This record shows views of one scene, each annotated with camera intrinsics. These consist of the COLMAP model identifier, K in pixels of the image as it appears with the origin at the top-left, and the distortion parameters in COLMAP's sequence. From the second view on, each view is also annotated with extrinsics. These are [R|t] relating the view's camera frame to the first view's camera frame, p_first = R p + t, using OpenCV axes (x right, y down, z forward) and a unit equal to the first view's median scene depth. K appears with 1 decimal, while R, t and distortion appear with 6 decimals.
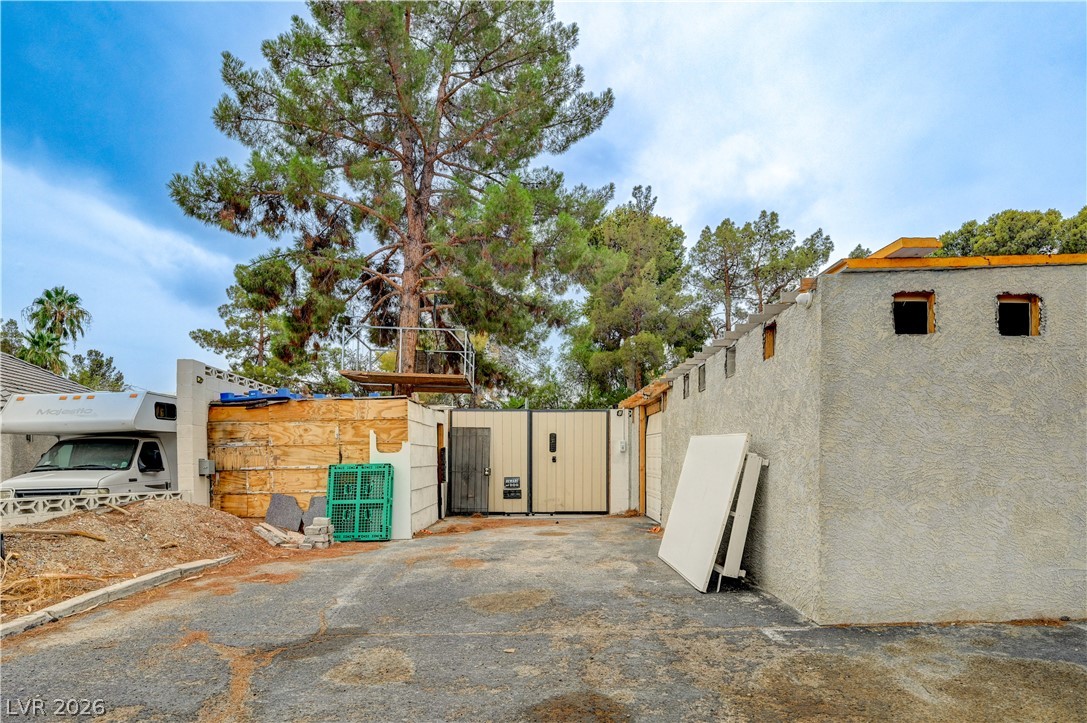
lens RADIAL K [[604.8, 0, 544.6], [0, 604.8, 361.8], [0, 0, 1]] dist [-0.000154, -0.000162]
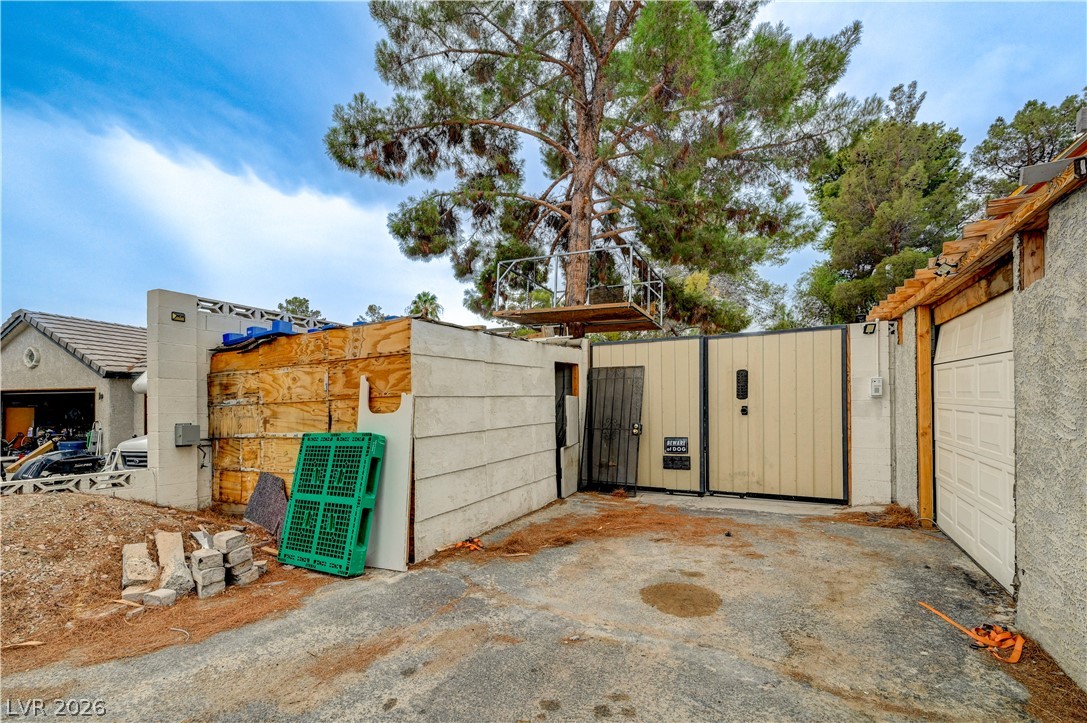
lens RADIAL K [[491.2, 0, 532.8], [0, 491.2, 389.9], [0, 0, 1]] dist [0.018142, -0.000943]
pose [[0.887298, -0.026151, -0.460454, 0.058675], [0.090501, 0.988853, 0.118235, 0.060124], [0.452230, -0.146582, 0.879774, 0.458558]]
